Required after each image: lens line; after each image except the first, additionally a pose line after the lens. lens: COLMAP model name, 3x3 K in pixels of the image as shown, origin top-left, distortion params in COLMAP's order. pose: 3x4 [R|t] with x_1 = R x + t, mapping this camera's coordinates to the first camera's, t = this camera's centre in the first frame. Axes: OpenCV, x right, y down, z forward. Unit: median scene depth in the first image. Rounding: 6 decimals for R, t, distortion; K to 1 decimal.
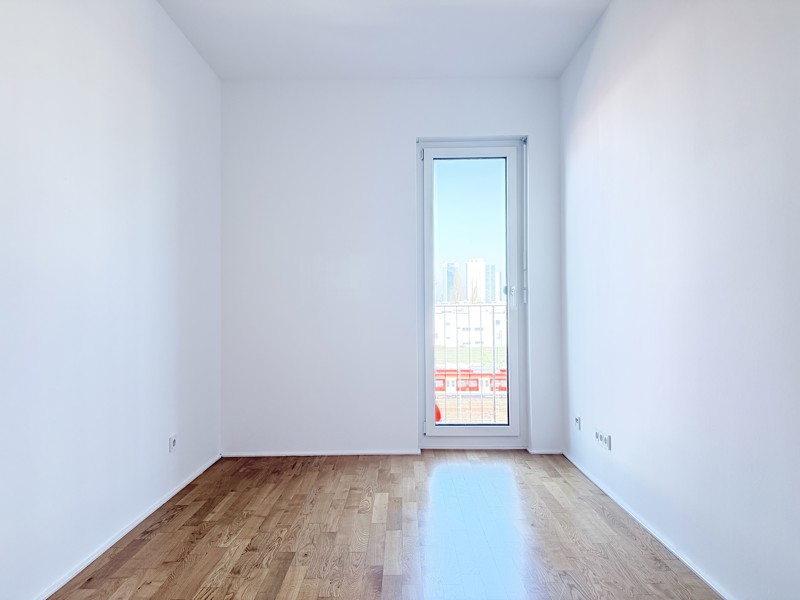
lens RADIAL K [[563.7, 0, 395.3], [0, 563.7, 307.4], [0, 0, 1]] dist [0.041714, -0.002979]
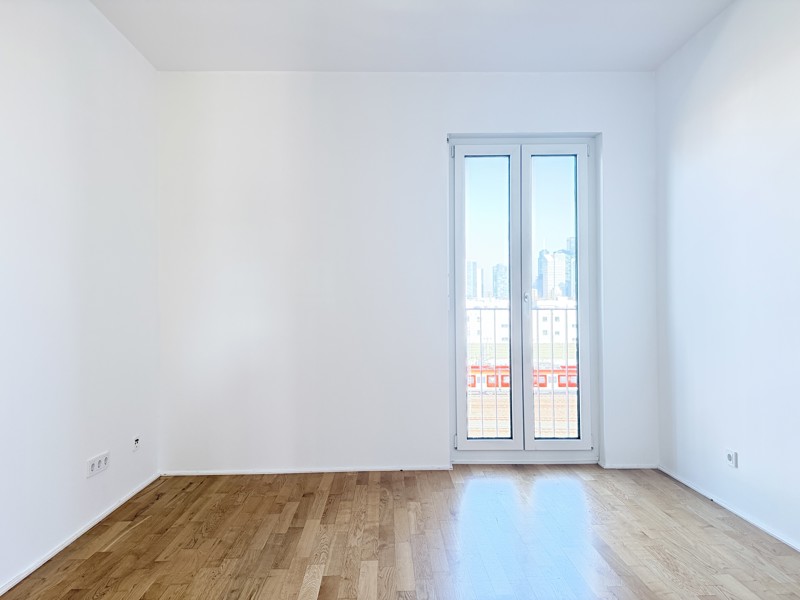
lens RADIAL K [[563.7, 0, 373.9], [0, 563.7, 297.7], [0, 0, 1]] dist [0.041714, -0.002979]
pose [[0.998234, 0.005234, 0.059182, -0.226317], [-0.004619, 0.999934, -0.010512, 0.001427], [-0.059233, 0.010220, 0.998192, 0.012905]]
